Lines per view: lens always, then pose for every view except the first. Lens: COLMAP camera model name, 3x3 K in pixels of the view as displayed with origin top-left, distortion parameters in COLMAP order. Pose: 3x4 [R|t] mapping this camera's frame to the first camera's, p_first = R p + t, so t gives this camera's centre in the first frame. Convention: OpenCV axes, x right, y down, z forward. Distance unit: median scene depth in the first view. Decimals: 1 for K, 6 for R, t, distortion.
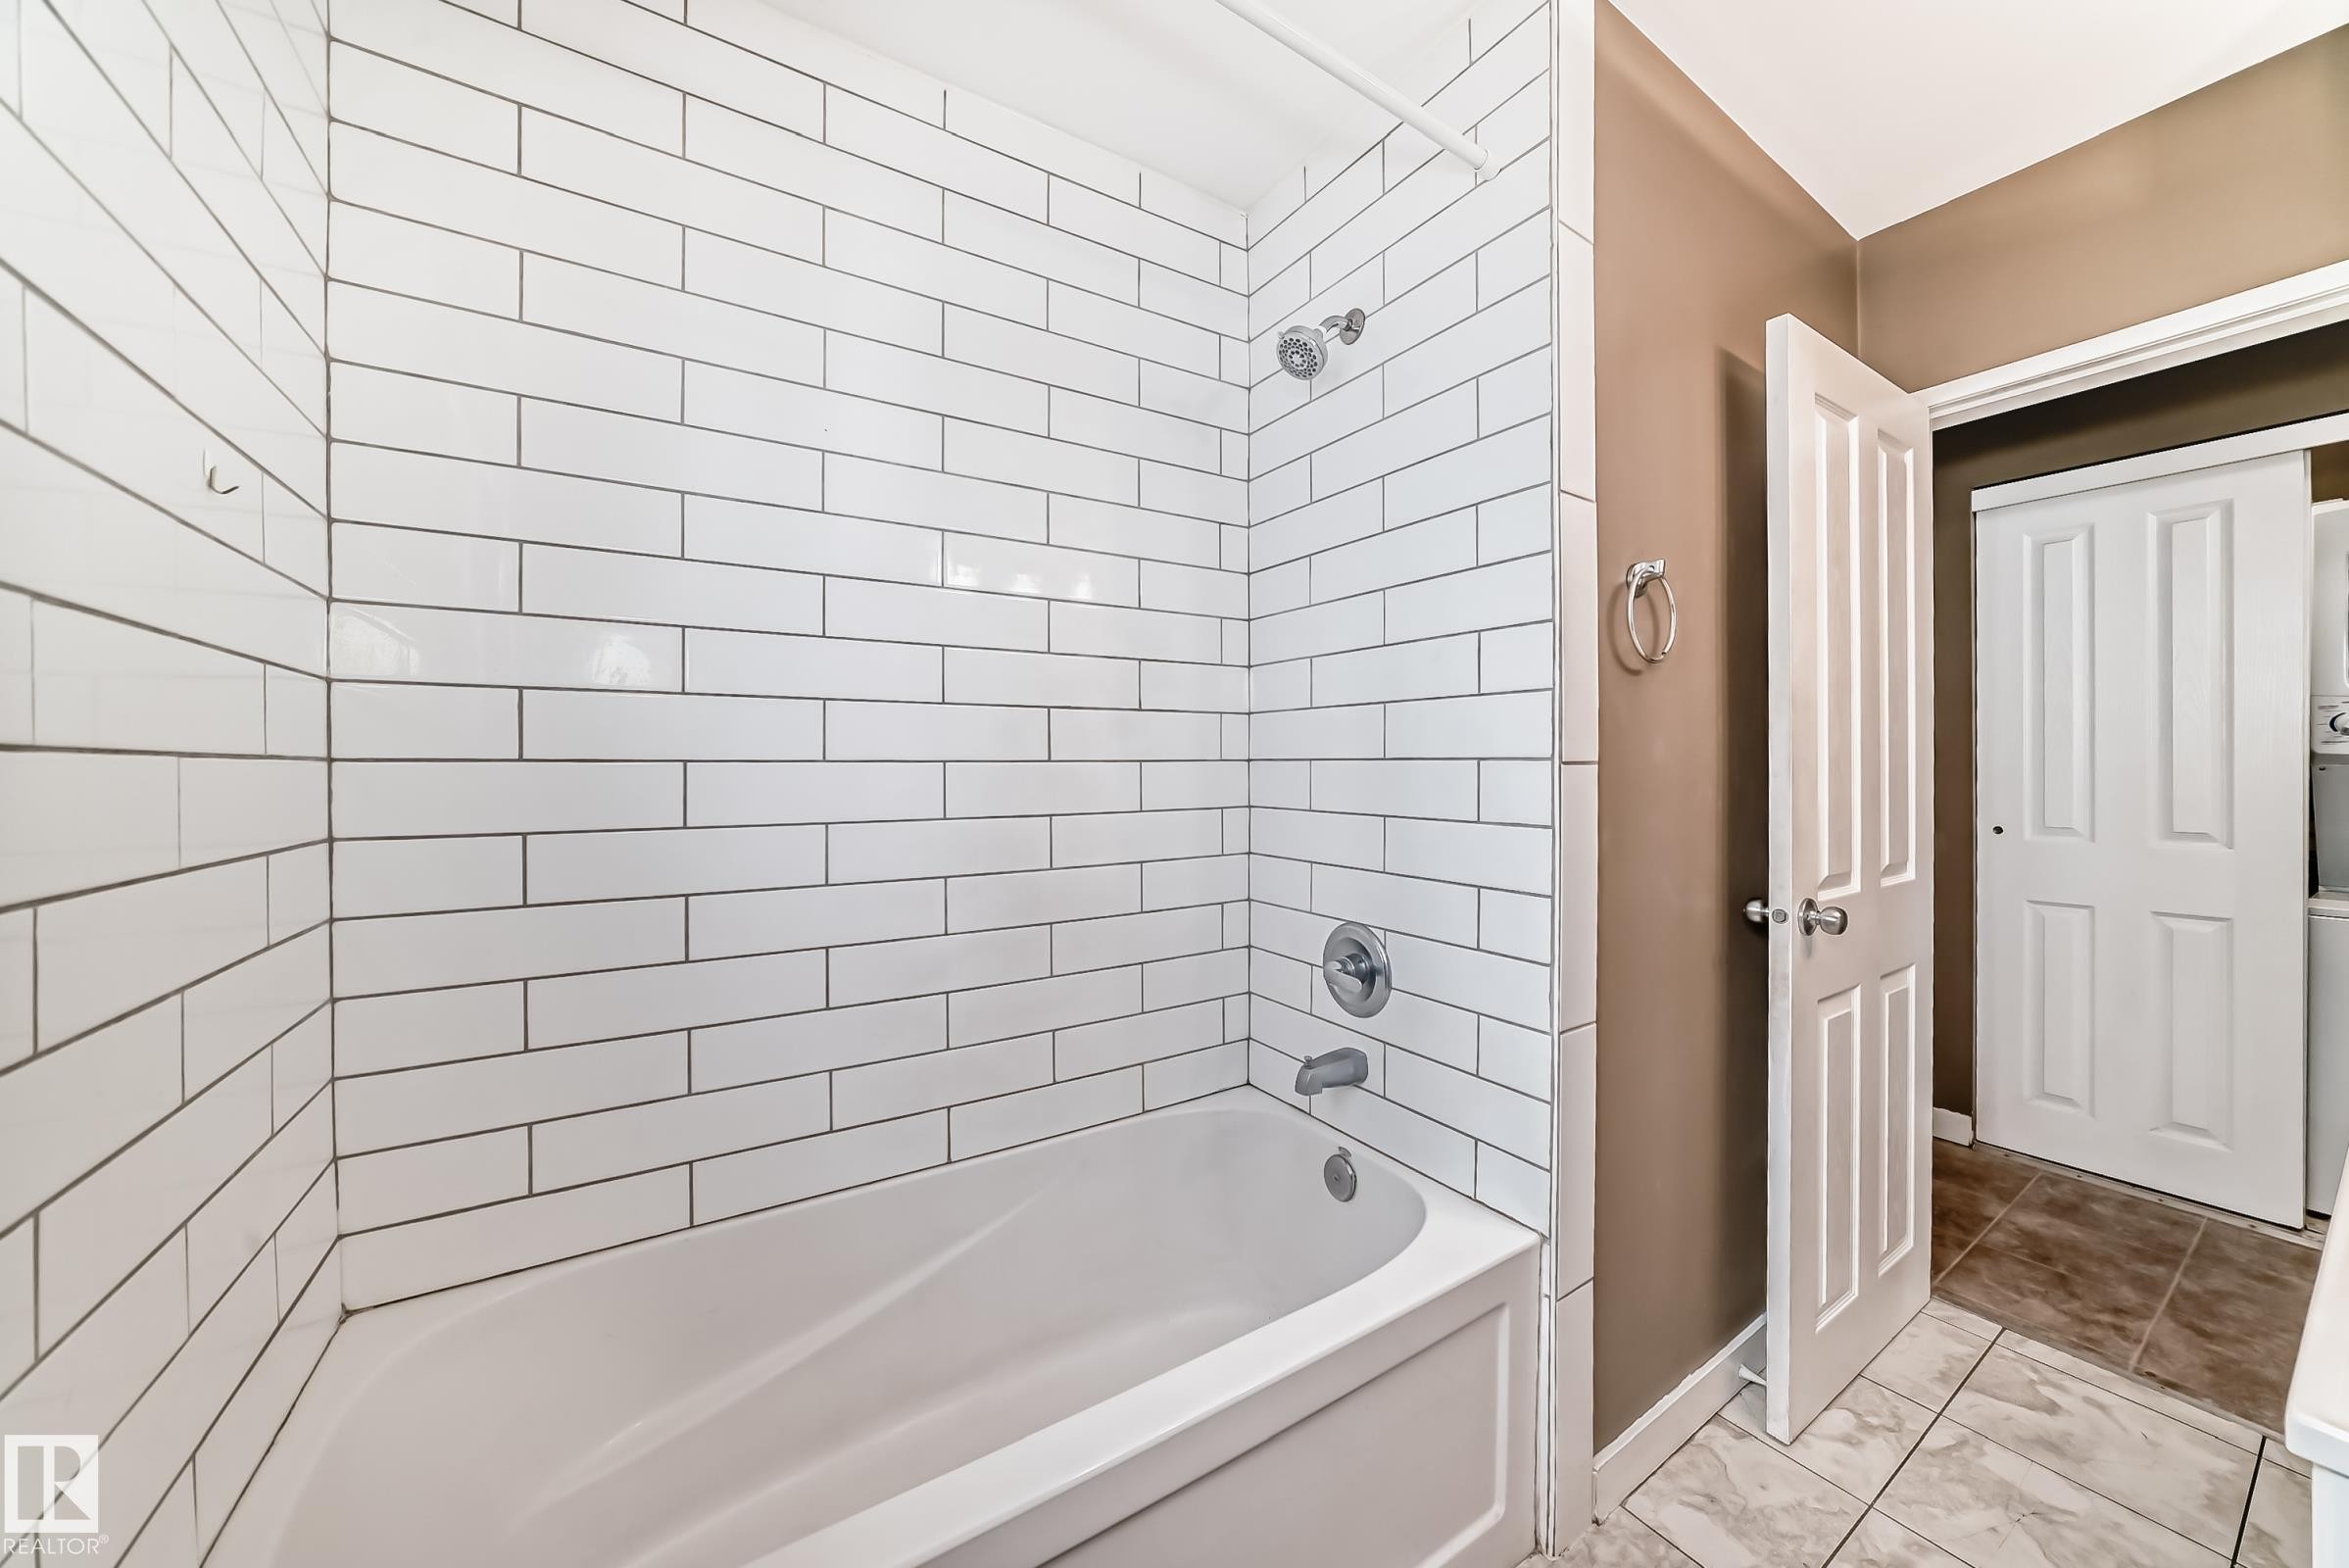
lens RADIAL K [[823.0, 0, 1185.5], [0, 823.0, 773.2], [0, 0, 1]] dist [-0.017033, 0.003487]
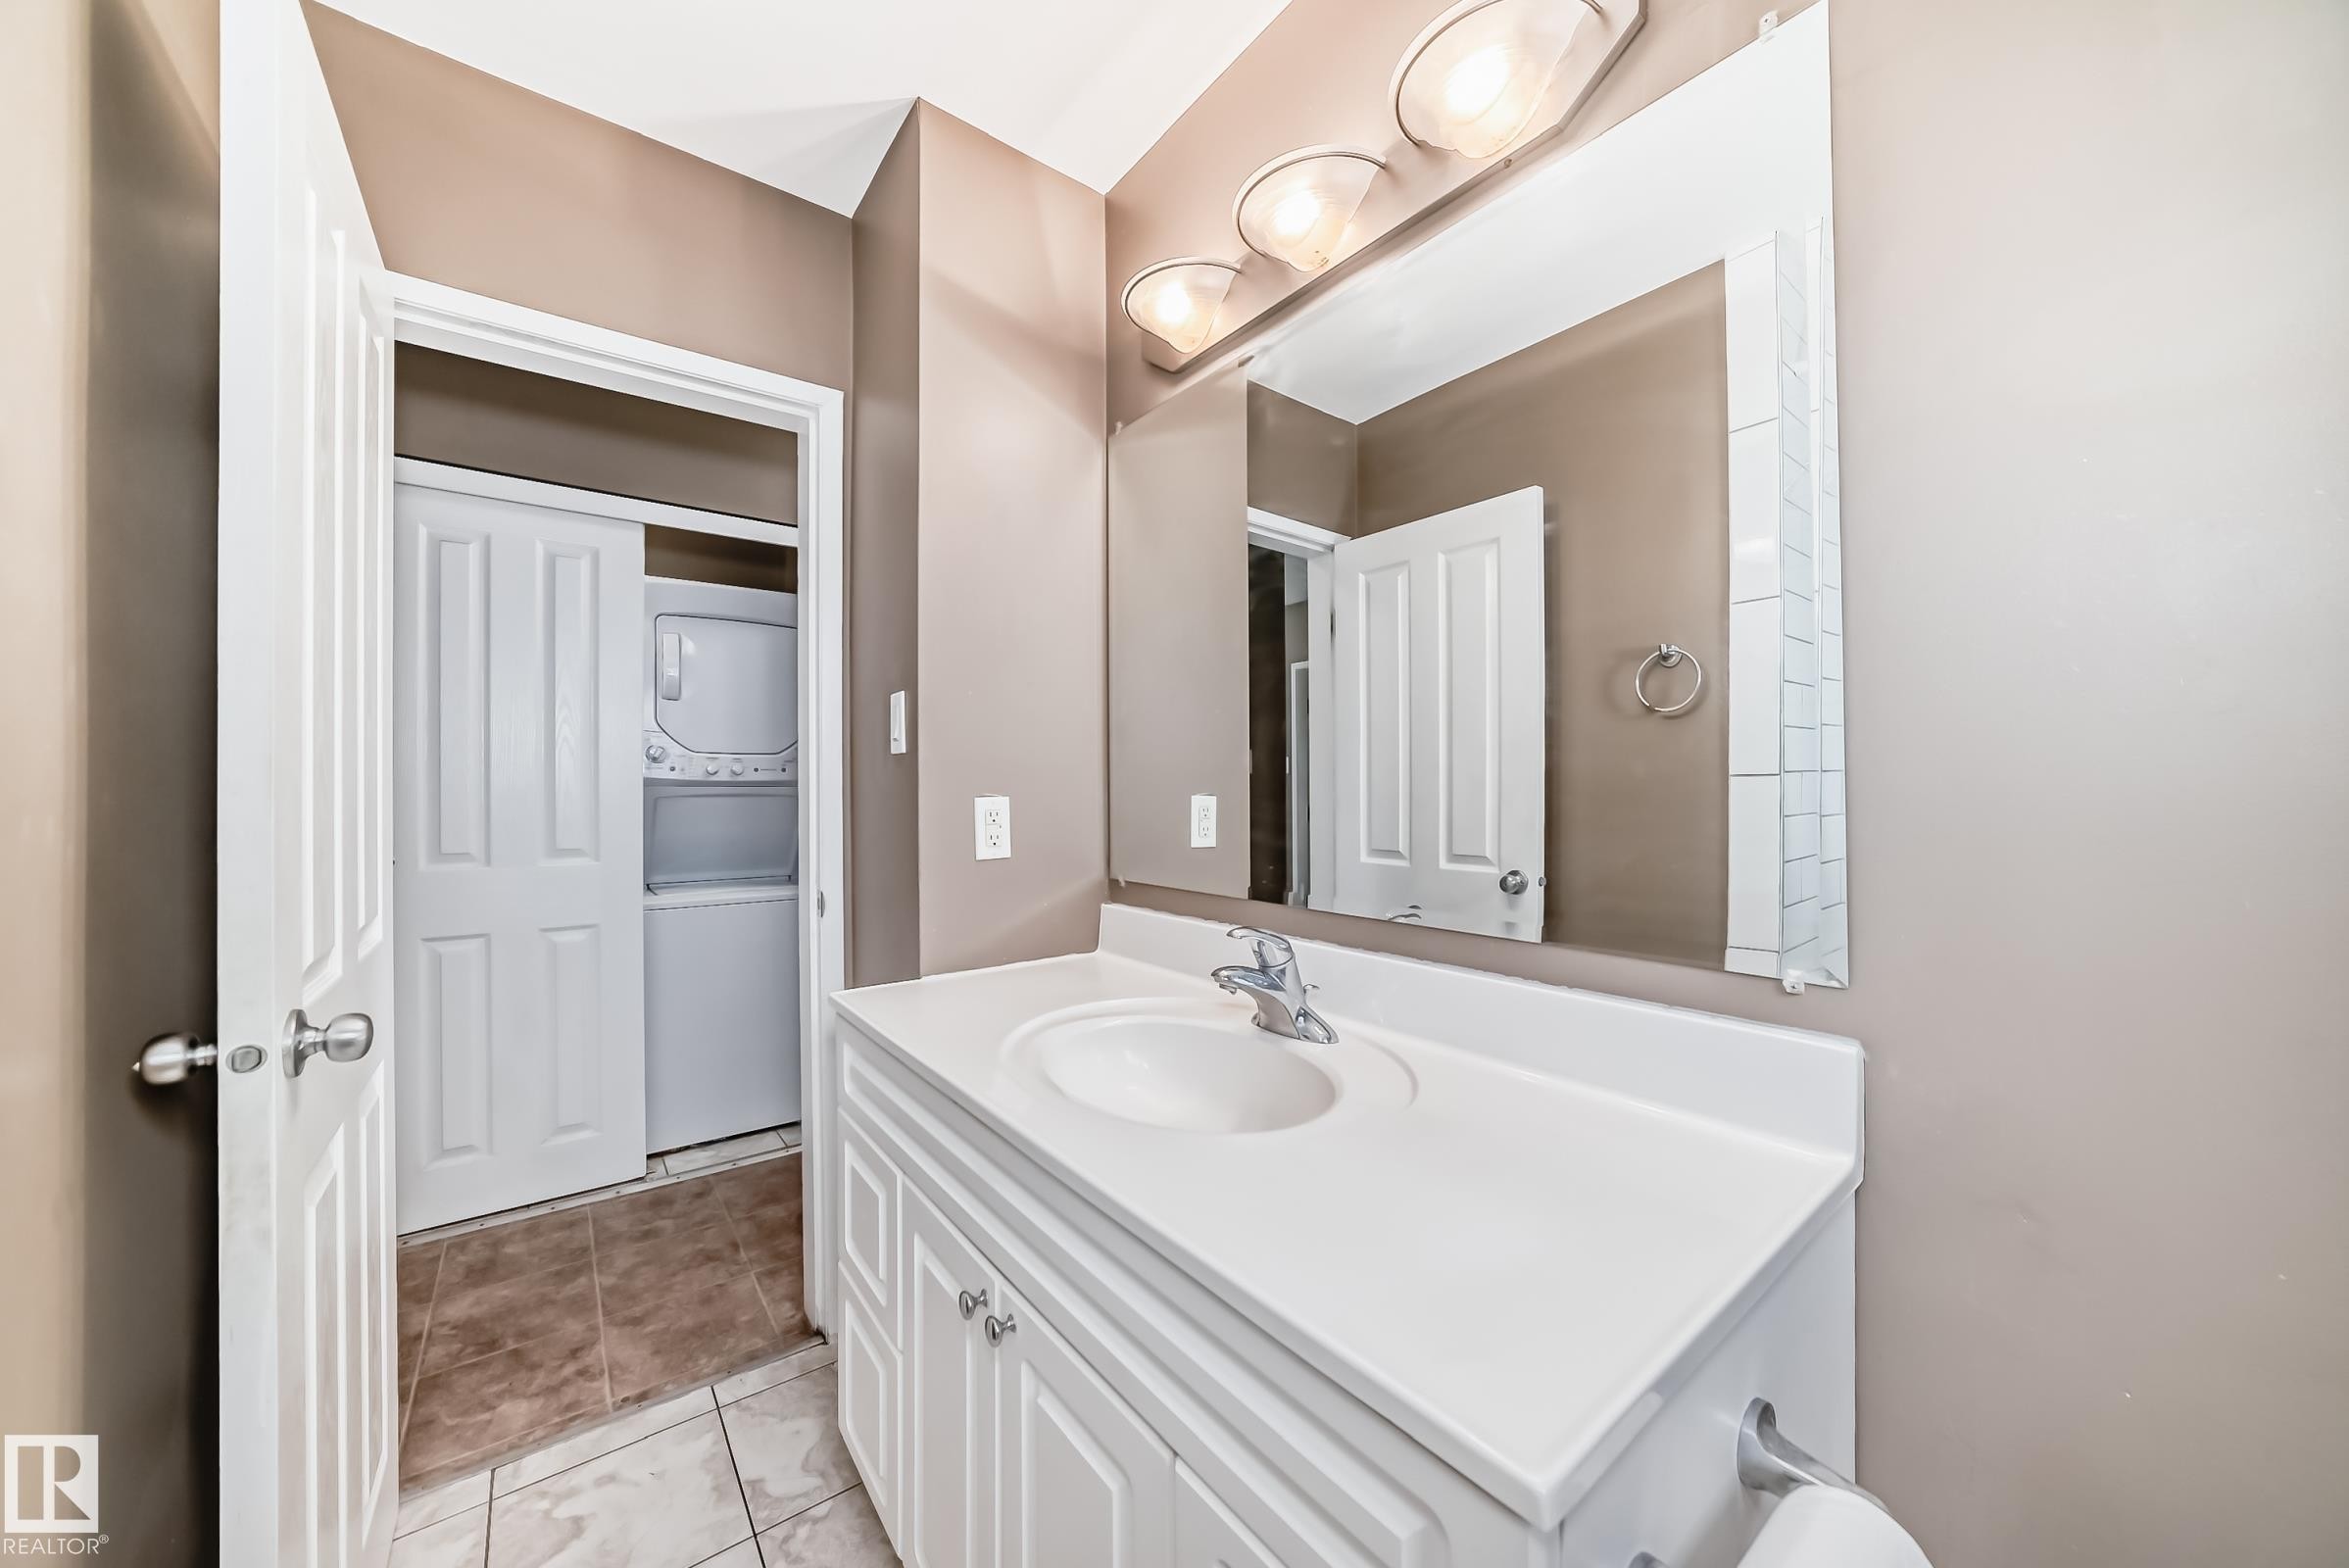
lens RADIAL K [[823.0, 0, 1170.0], [0, 823.0, 782.1], [0, 0, 1]] dist [-0.017033, 0.003487]
pose [[-0.082128, 0.012840, 0.996539, 0.115983], [0.010766, 0.999870, -0.011995, 0.007357], [-0.996564, 0.009744, -0.082256, 0.331924]]
